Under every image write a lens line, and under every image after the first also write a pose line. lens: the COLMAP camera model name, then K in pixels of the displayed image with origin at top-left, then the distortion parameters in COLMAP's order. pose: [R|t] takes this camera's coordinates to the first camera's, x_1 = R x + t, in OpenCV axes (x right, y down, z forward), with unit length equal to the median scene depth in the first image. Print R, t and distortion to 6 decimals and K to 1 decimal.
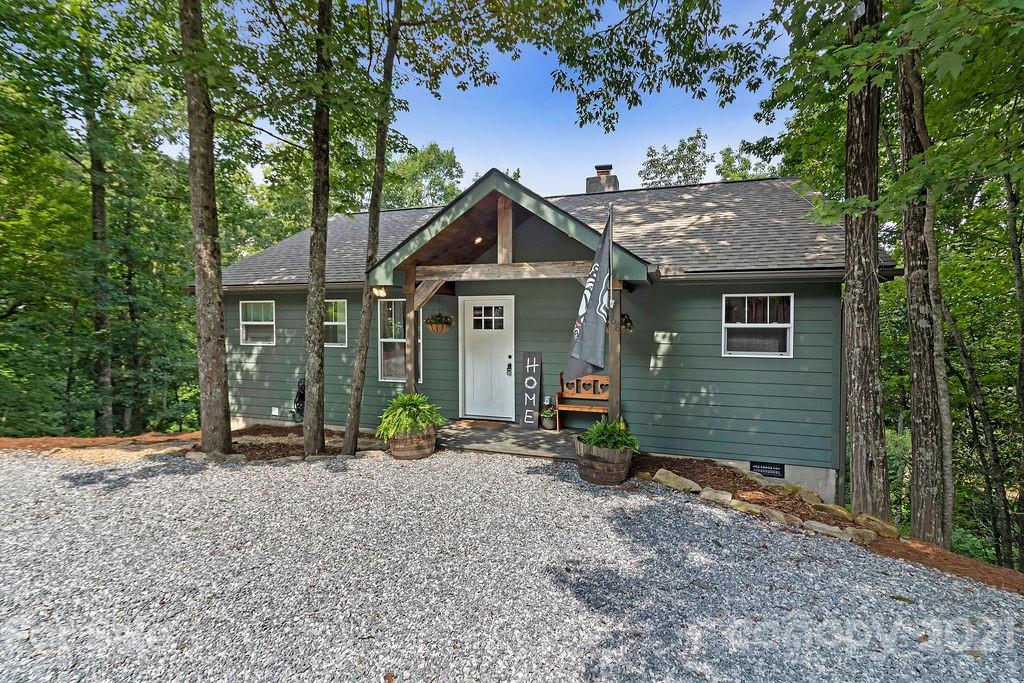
lens RADIAL K [[478.6, 0, 495.6], [0, 478.6, 332.2], [0, 0, 1]] dist [-0.000022, 0.000228]
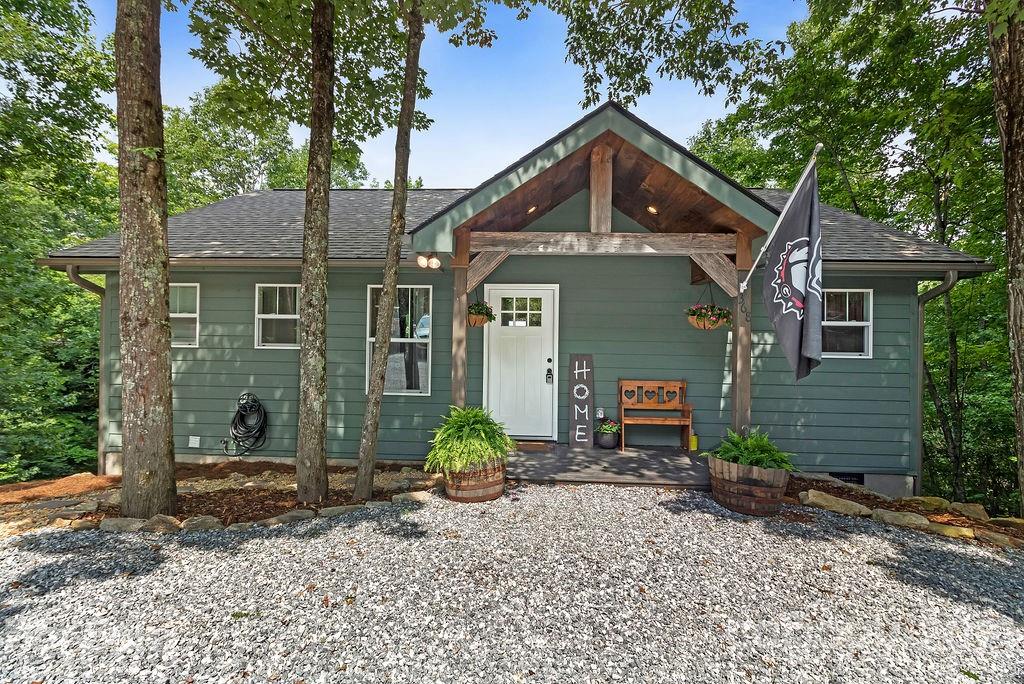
lens RADIAL K [[474.7, 0, 505.1], [0, 474.7, 336.7], [0, 0, 1]] dist [0.001736, 0.000034]
pose [[0.961679, 0.015794, 0.273722, -0.290264], [-0.006862, 0.999413, -0.033560, 0.042693], [-0.274091, 0.030396, 0.961223, 0.274456]]
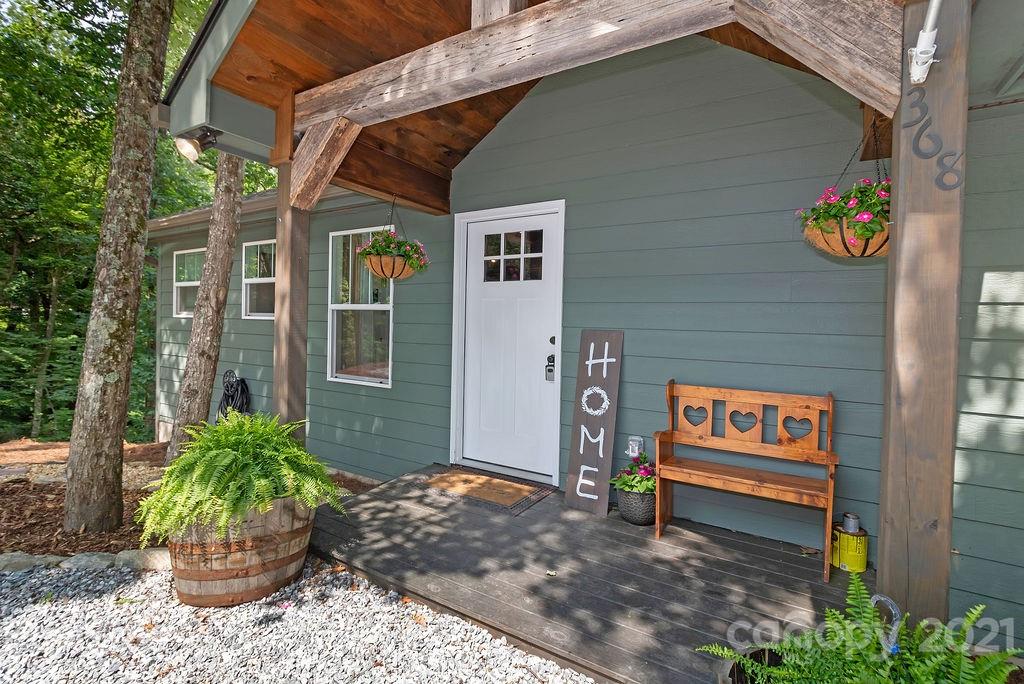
lens RADIAL K [[477.4, 0, 501.5], [0, 477.4, 329.3], [0, 0, 1]] dist [-0.001361, -0.000186]
pose [[0.975868, 0.027612, -0.216607, 0.087311], [-0.032535, 0.999286, -0.019193, 0.056492], [0.215923, 0.025777, 0.976070, 0.606846]]
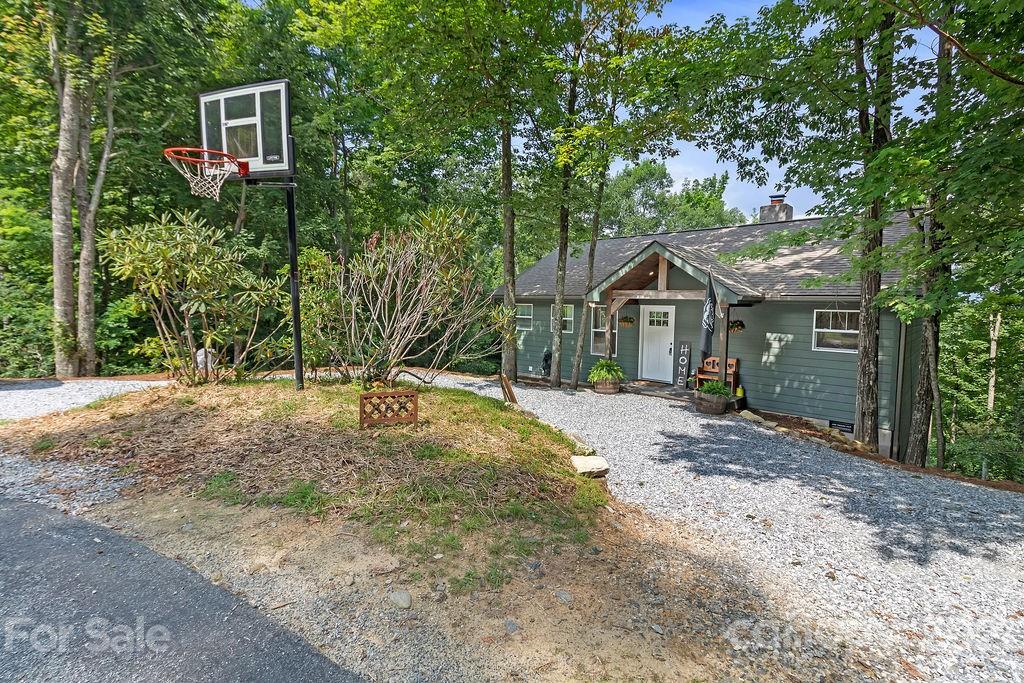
lens RADIAL K [[448.4, 0, 511.3], [0, 448.4, 335.9], [0, 0, 1]] dist [0.000136, -0.000058]
pose [[0.911335, 0.046085, -0.409077, 0.171077], [-0.030997, 0.998575, 0.043442, -0.026075], [0.410496, -0.026910, 0.911465, -0.655225]]
